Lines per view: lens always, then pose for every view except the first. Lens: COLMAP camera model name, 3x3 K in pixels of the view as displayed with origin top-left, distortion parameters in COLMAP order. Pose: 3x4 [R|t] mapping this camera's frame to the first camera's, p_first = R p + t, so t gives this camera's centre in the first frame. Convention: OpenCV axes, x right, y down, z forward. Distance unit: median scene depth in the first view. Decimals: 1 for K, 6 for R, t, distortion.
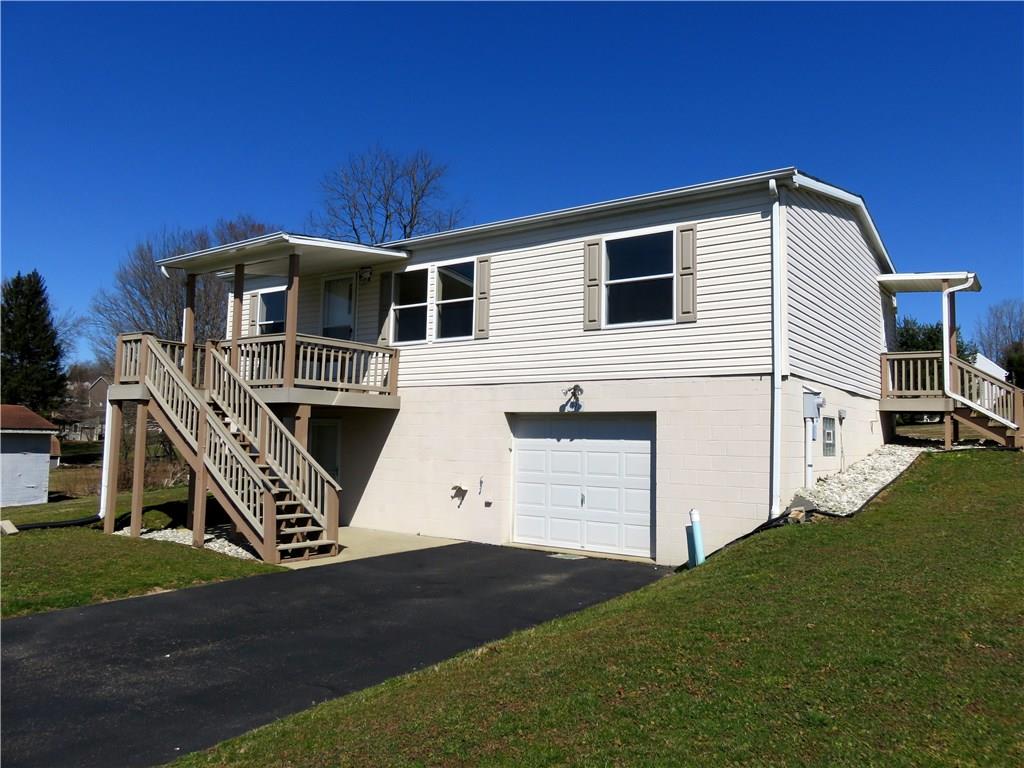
lens RADIAL K [[765.9, 0, 509.0], [0, 765.9, 382.1], [0, 0, 1]] dist [-0.016252, -0.003399]
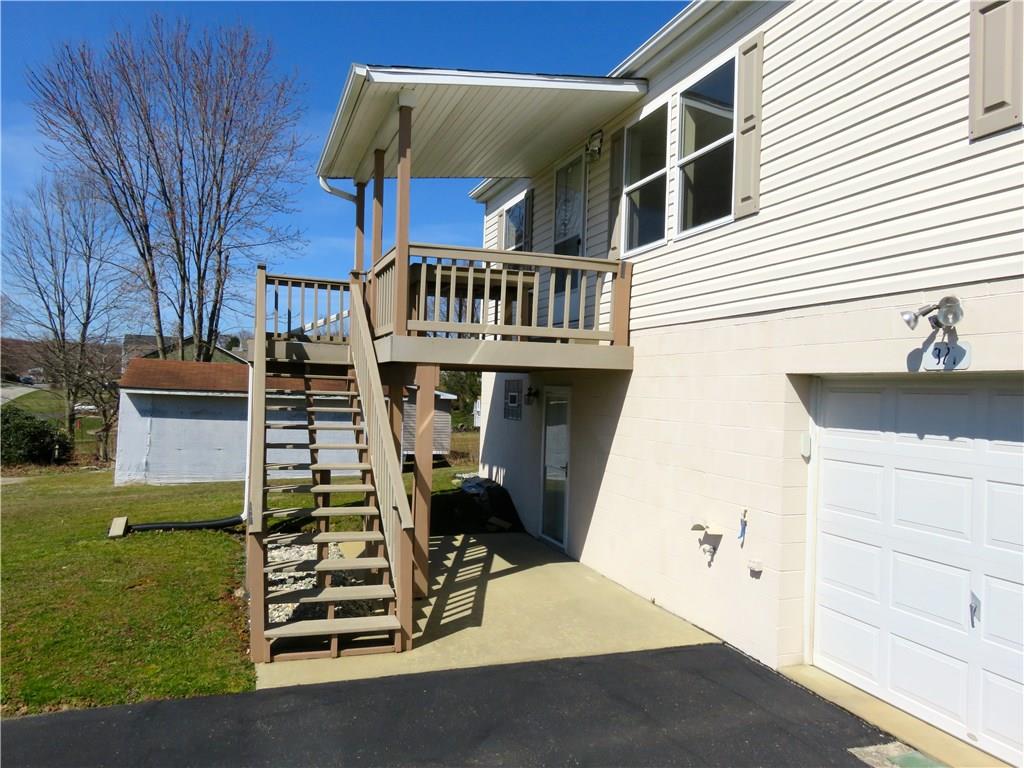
lens RADIAL K [[765.9, 0, 509.3], [0, 765.9, 383.7], [0, 0, 1]] dist [-0.016252, -0.003399]
pose [[0.815464, -0.004184, -0.578793, 0.120036], [0.034164, 0.998578, 0.040915, 0.021766], [0.577799, -0.053139, 0.814447, 0.553091]]
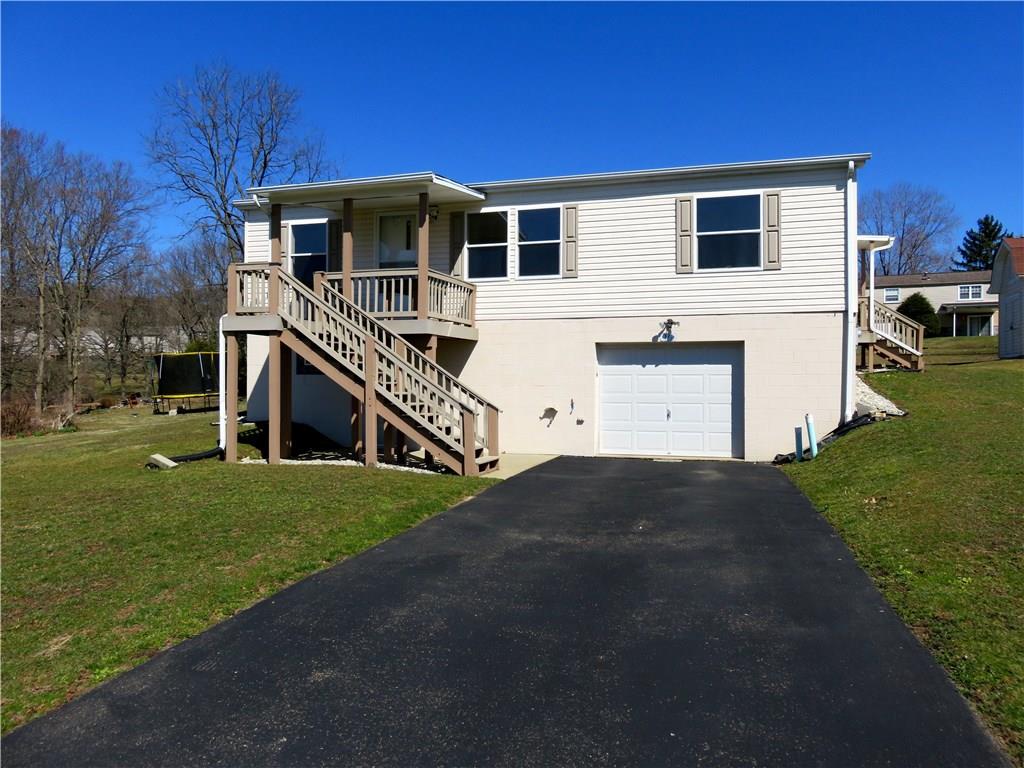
lens RADIAL K [[765.9, 0, 505.4], [0, 765.9, 385.7], [0, 0, 1]] dist [-0.016252, -0.003399]
pose [[0.947970, -0.019018, 0.317792, -0.508822], [-0.007909, 0.996499, 0.083229, 0.009296], [-0.318262, -0.081412, 0.944501, -0.053400]]
